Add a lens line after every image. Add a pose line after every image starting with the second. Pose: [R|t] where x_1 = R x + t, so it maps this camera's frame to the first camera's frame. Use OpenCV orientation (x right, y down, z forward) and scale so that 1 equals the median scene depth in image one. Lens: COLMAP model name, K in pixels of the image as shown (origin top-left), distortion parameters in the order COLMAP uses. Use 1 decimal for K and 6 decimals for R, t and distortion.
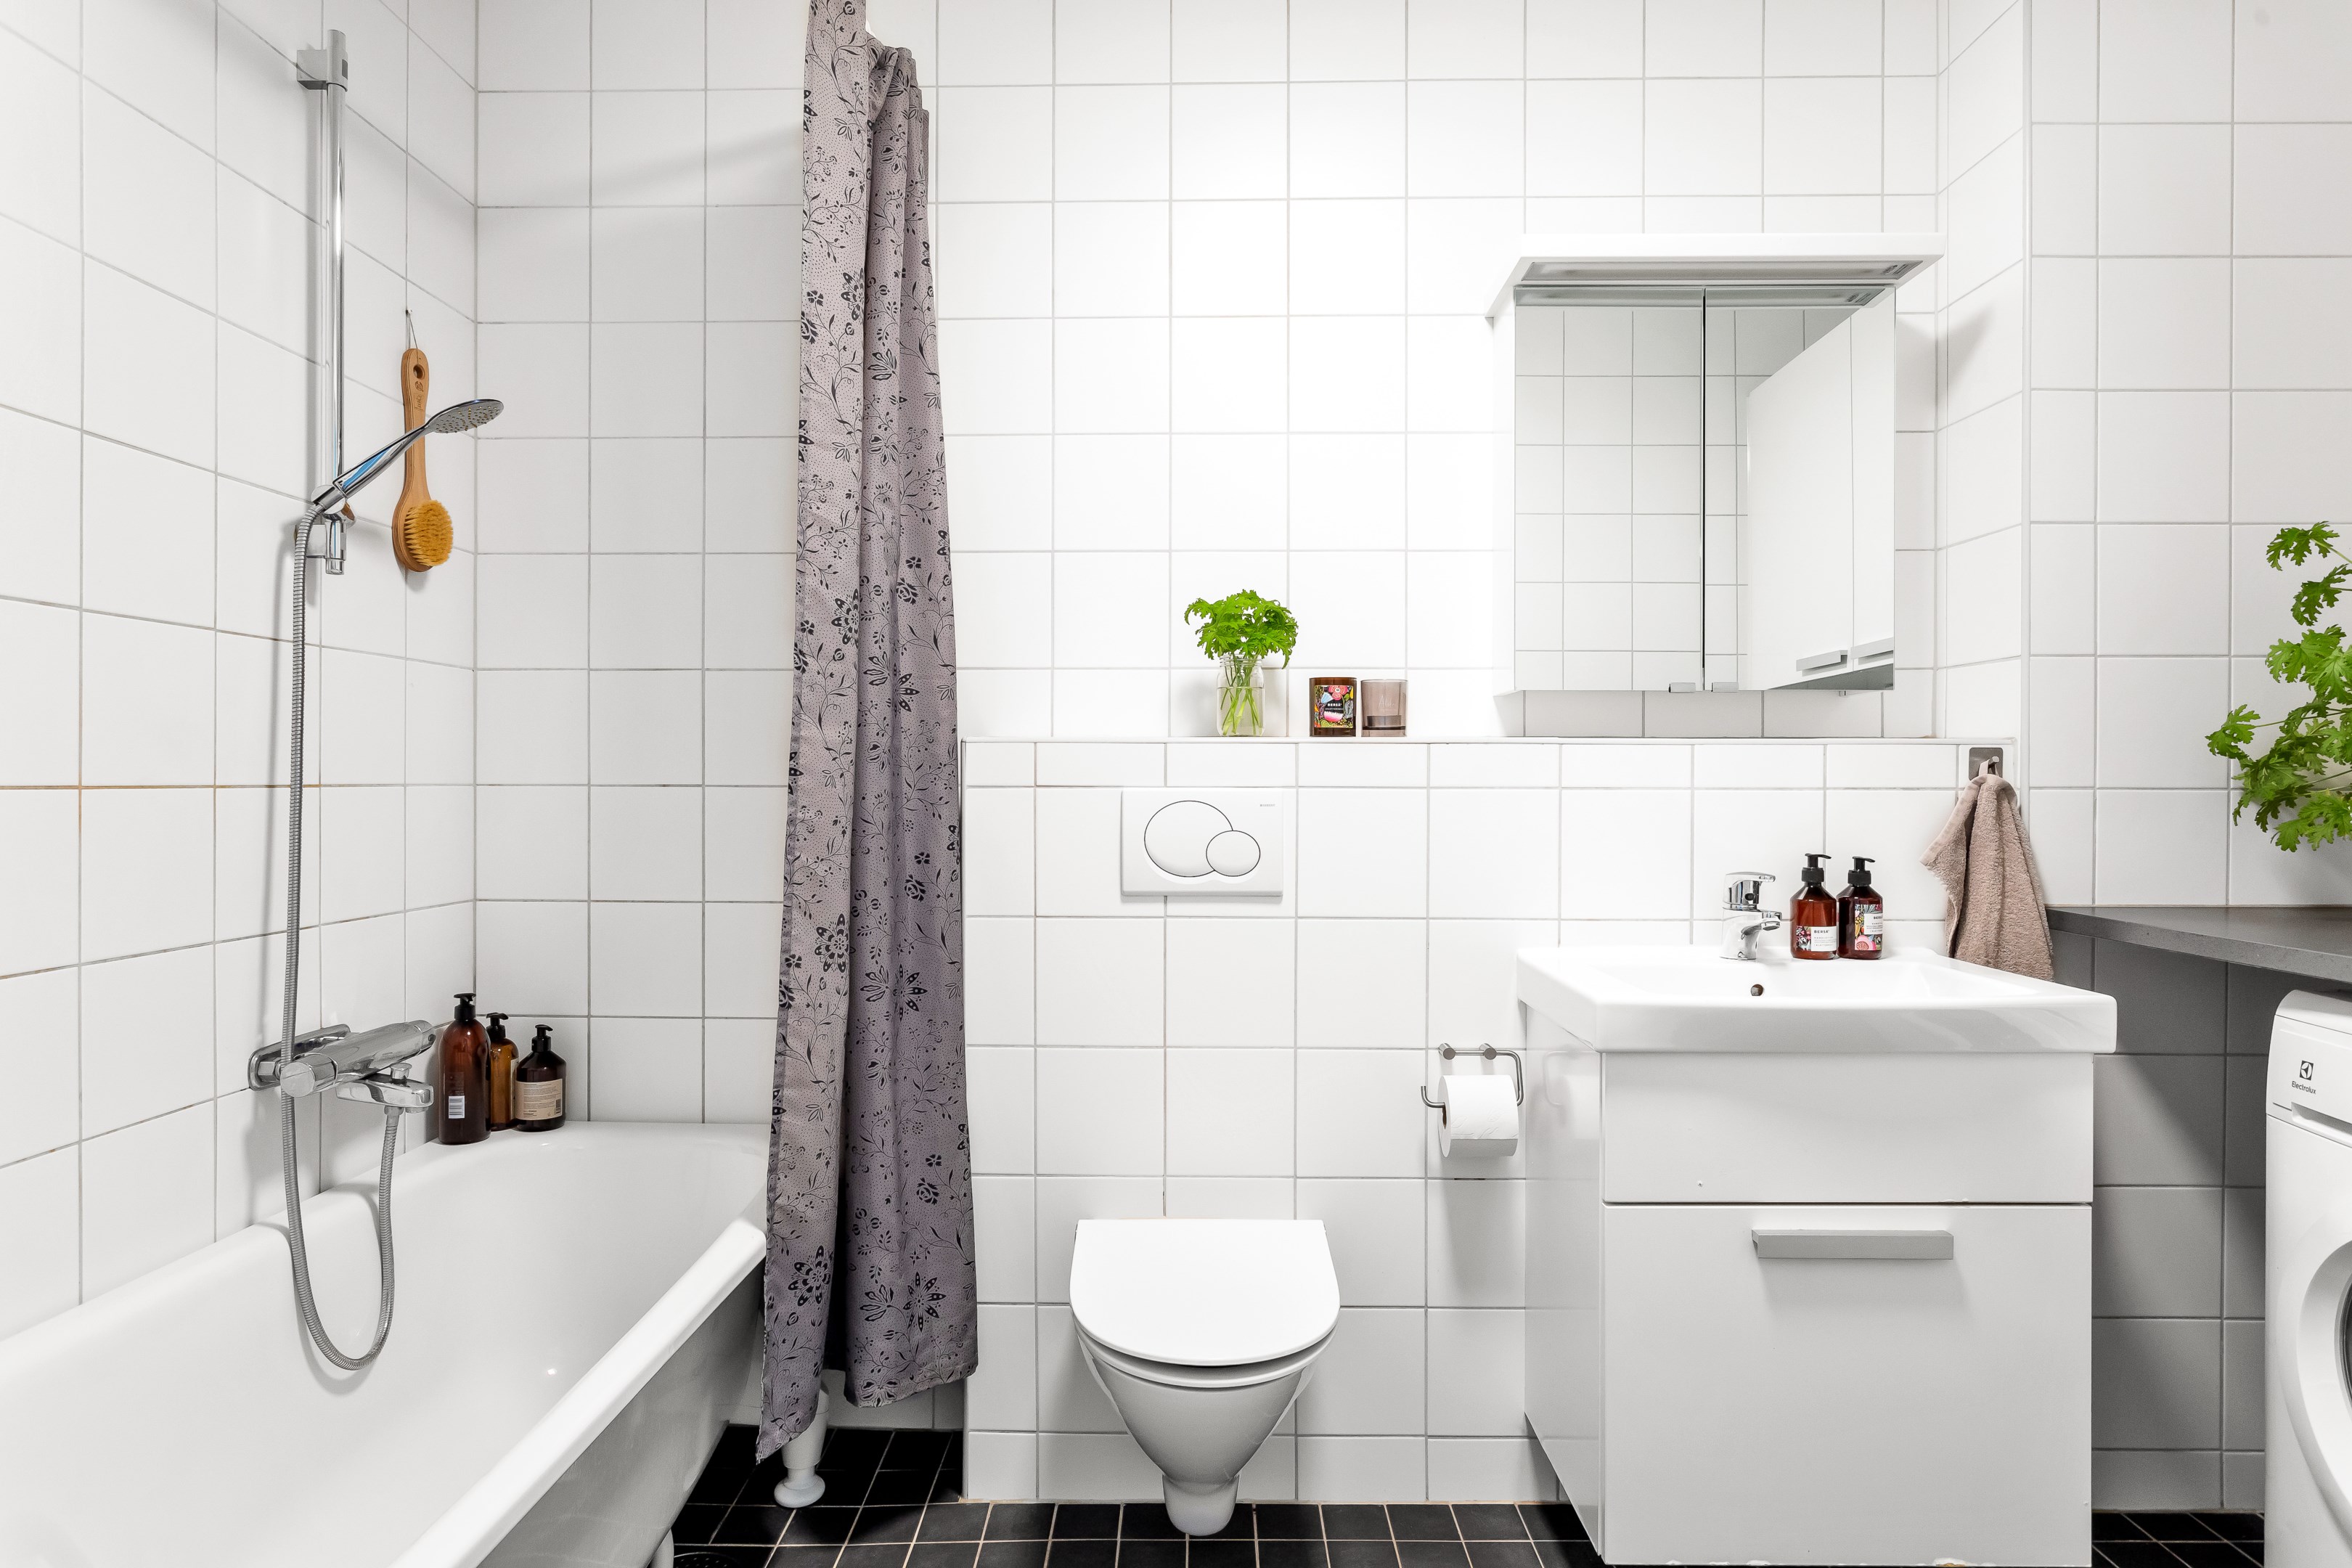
lens RADIAL K [[1353.4, 0, 1176.0], [0, 1353.4, 784.0], [0, 0, 1]] dist [0.004212, 0.002946]
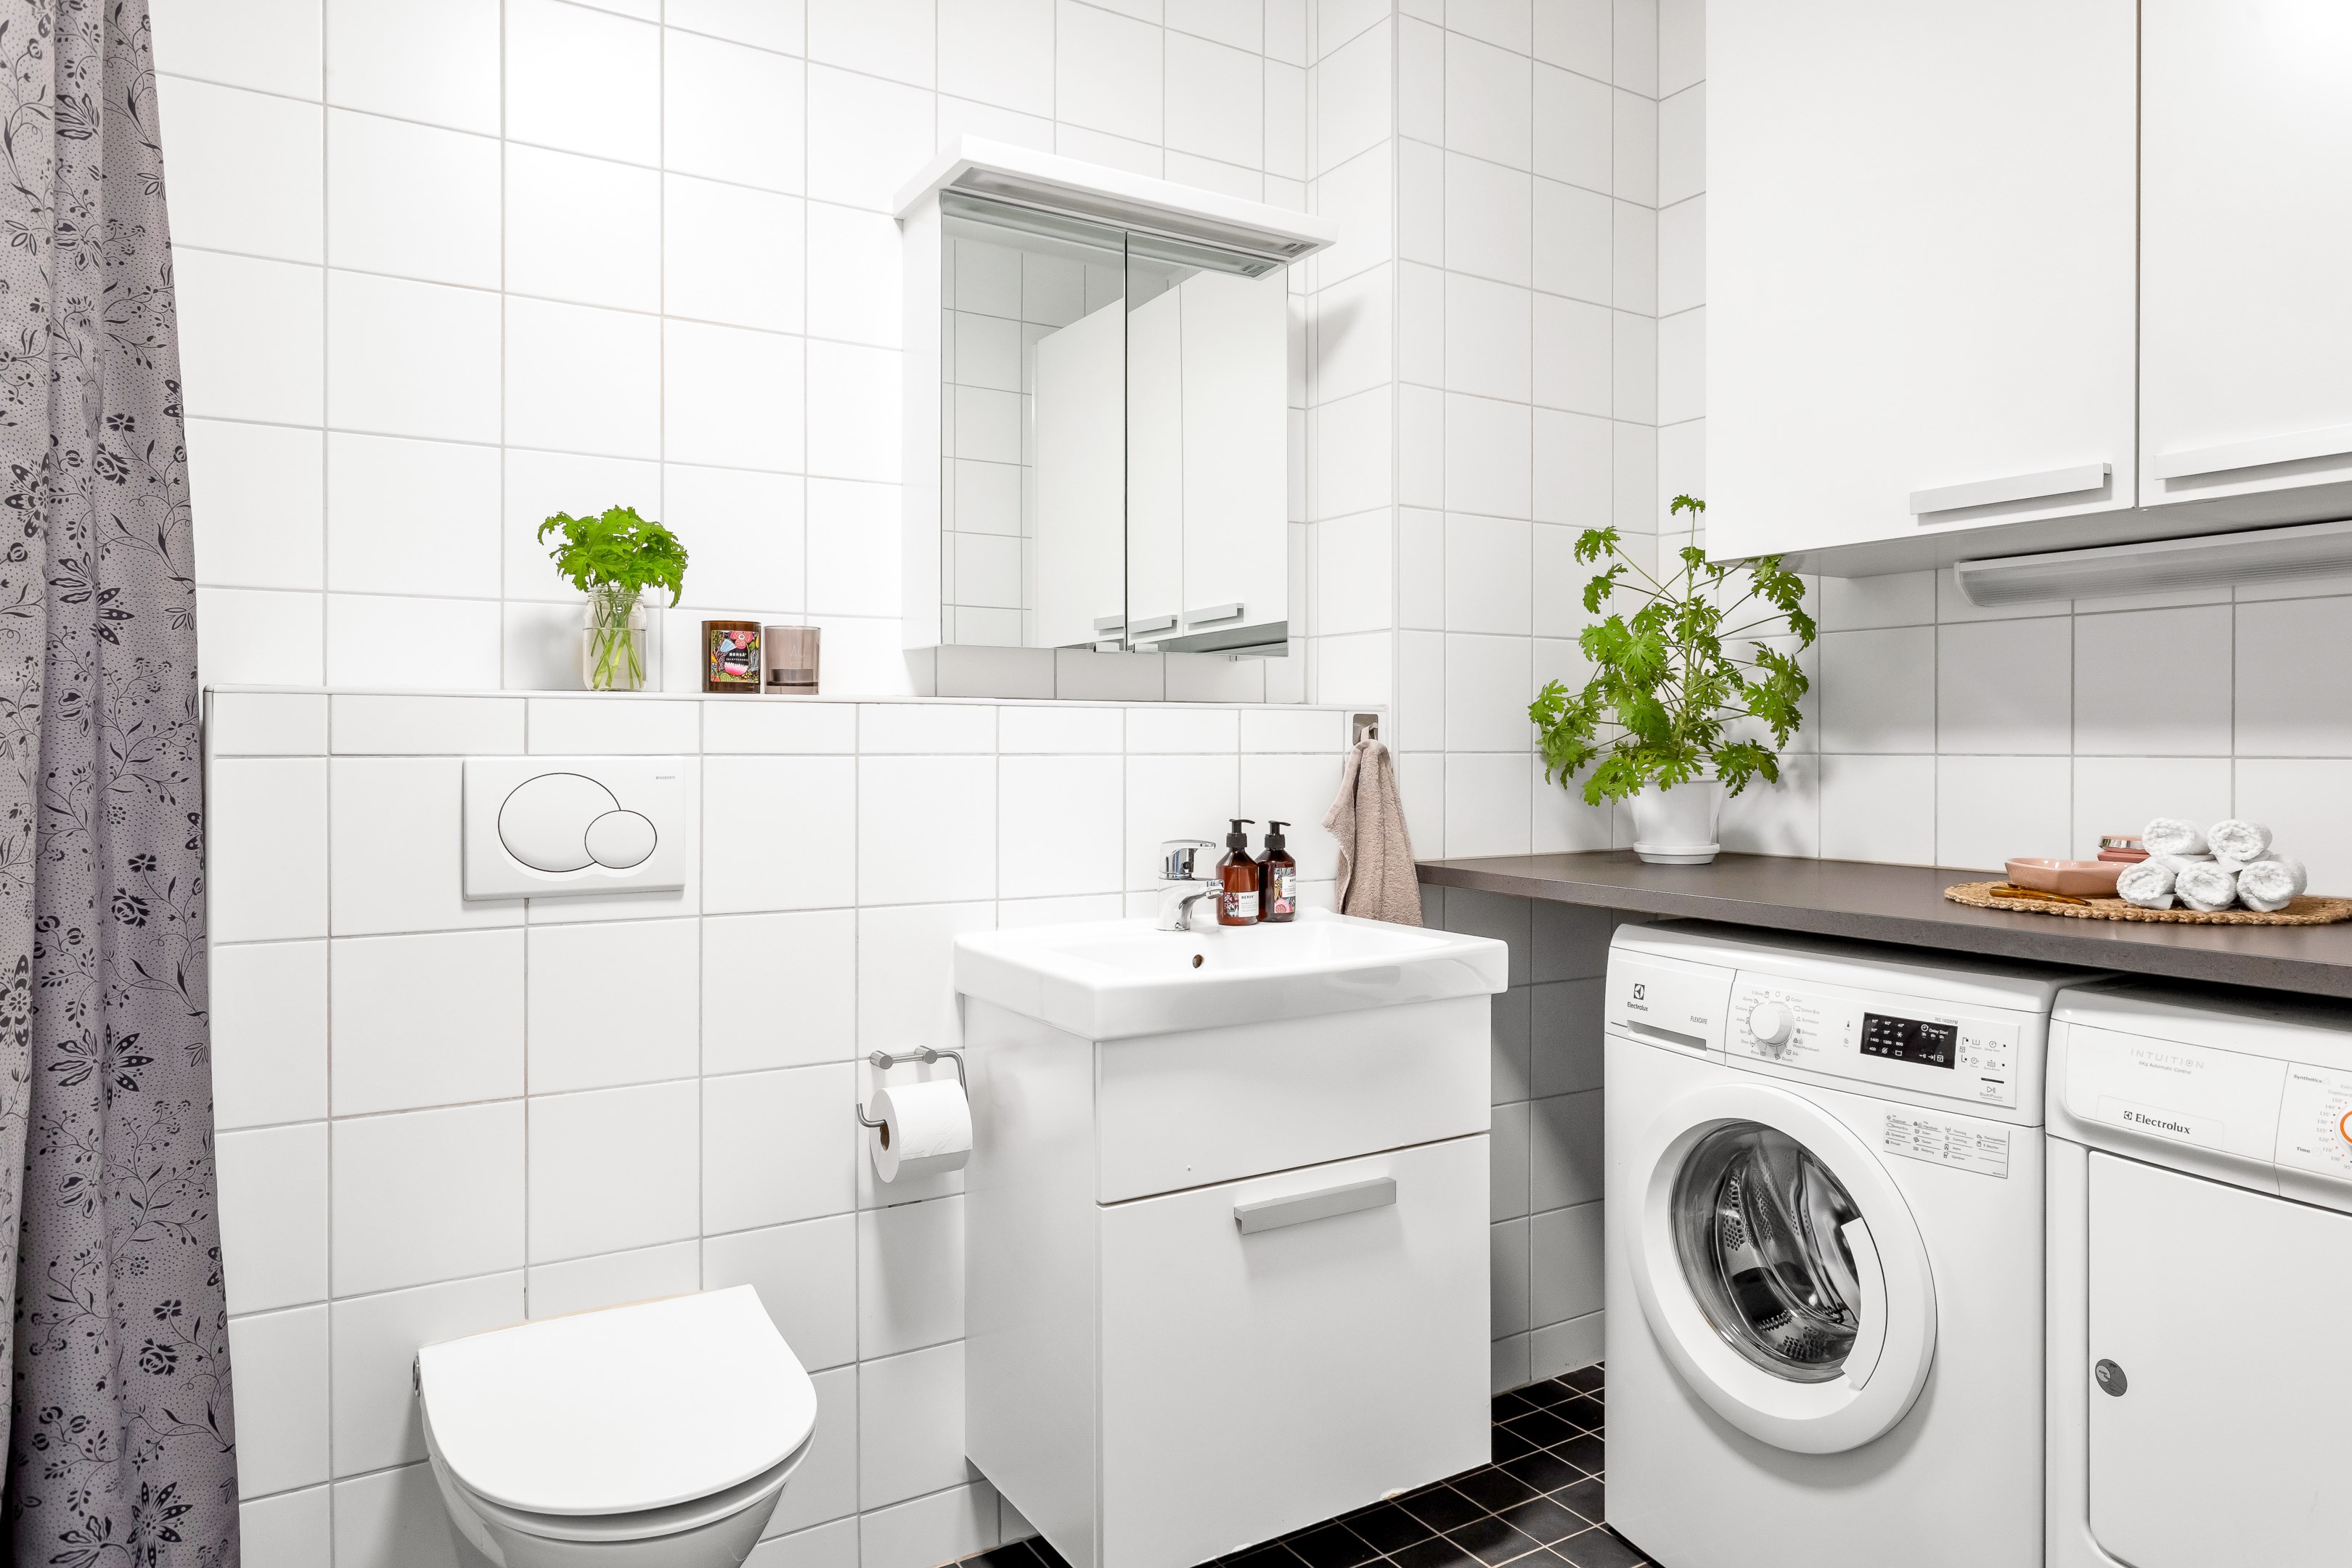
lens RADIAL K [[1499.9, 0, 1178.5], [0, 1499.9, 745.4], [0, 0, 1]] dist [-0.002384, 0.014980]
pose [[0.842520, -0.001448, 0.538663, -0.158258], [0.002405, 0.999997, -0.001073, -0.001668], [-0.538659, 0.002200, 0.842521, 0.093626]]
